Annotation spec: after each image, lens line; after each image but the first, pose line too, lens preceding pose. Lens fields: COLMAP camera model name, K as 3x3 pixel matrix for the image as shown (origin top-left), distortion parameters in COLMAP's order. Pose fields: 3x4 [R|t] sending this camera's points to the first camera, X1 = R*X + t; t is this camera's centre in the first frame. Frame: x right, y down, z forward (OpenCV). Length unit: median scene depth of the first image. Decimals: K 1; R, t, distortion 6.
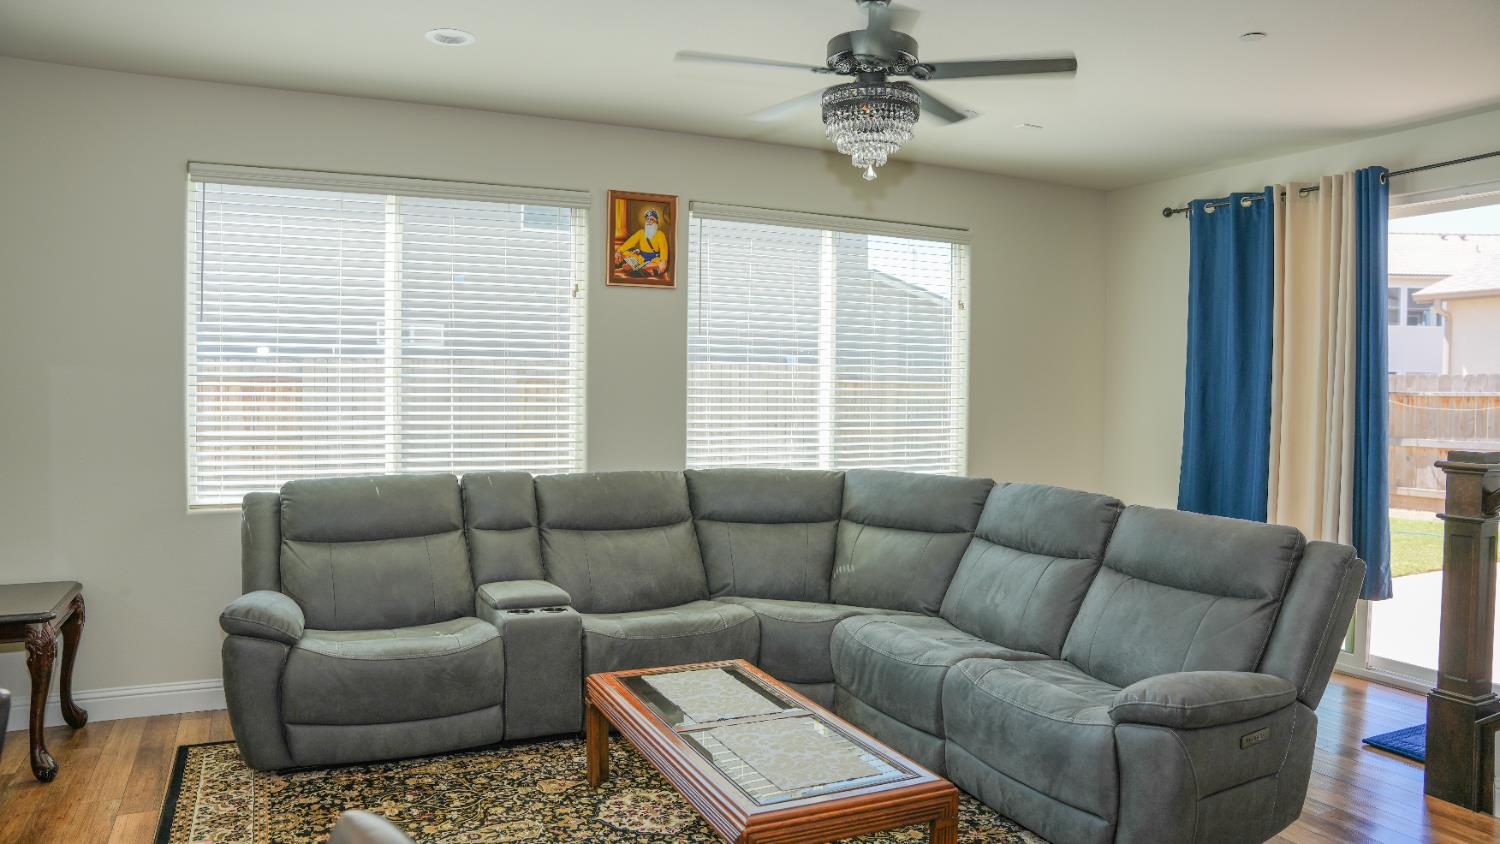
lens RADIAL K [[1082.0, 0, 749.3], [0, 1082.0, 409.8], [0, 0, 1]] dist [-0.059993, 0.000689]
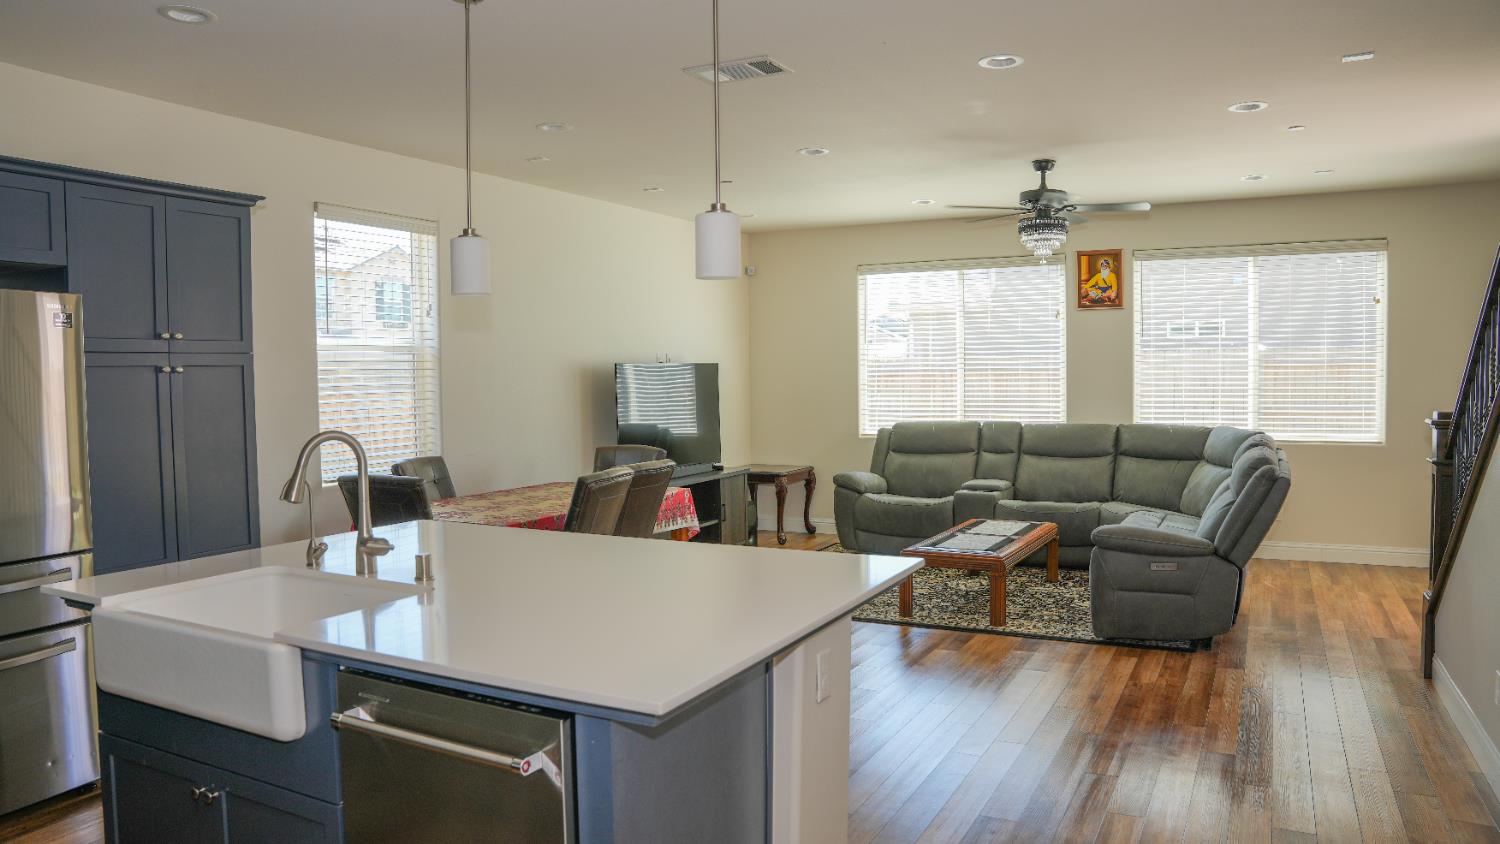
lens RADIAL K [[1082.0, 0, 753.3], [0, 1082.0, 426.5], [0, 0, 1]] dist [-0.059993, 0.000689]
pose [[0.639329, 0.017180, -0.768741, 0.808991], [0.002968, 0.999688, 0.024810, 0.019398], [0.768927, -0.018143, 0.639079, -0.419268]]
